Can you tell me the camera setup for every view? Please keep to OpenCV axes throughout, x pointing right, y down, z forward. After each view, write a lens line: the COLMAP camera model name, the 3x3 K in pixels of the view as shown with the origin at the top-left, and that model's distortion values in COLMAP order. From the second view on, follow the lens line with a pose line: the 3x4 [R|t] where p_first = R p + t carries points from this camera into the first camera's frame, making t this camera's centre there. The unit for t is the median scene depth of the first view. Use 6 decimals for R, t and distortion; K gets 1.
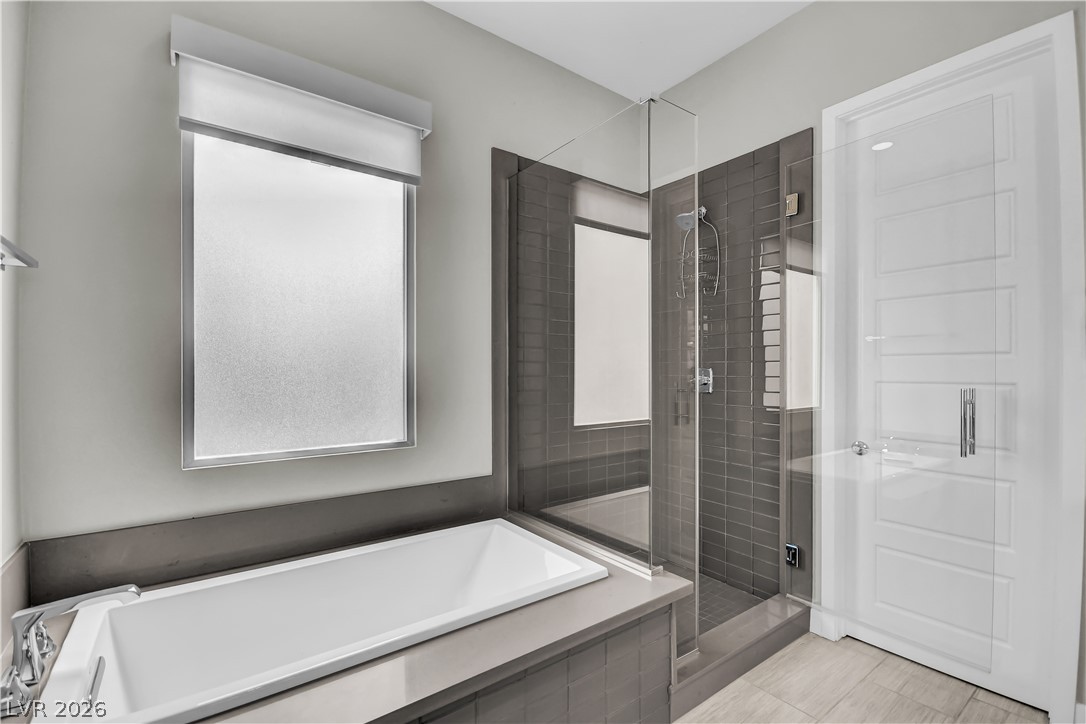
lens RADIAL K [[480.6, 0, 544.8], [0, 480.6, 369.8], [0, 0, 1]] dist [0.004075, -0.001167]
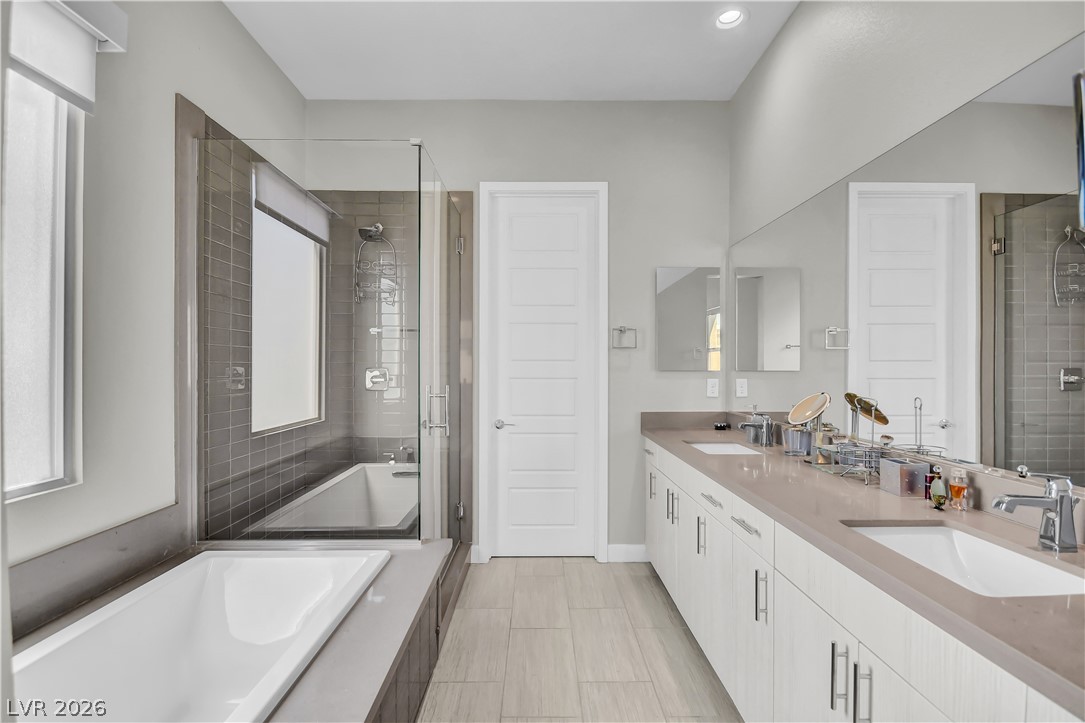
lens RADIAL K [[480.2, 0, 545.2], [0, 480.2, 363.0], [0, 0, 1]] dist [0.004075, -0.001167]
pose [[0.591302, 0.005890, 0.806428, -0.390124], [-0.006015, 0.999978, -0.002893, -0.016262], [-0.806427, -0.003141, 0.591325, 0.031794]]
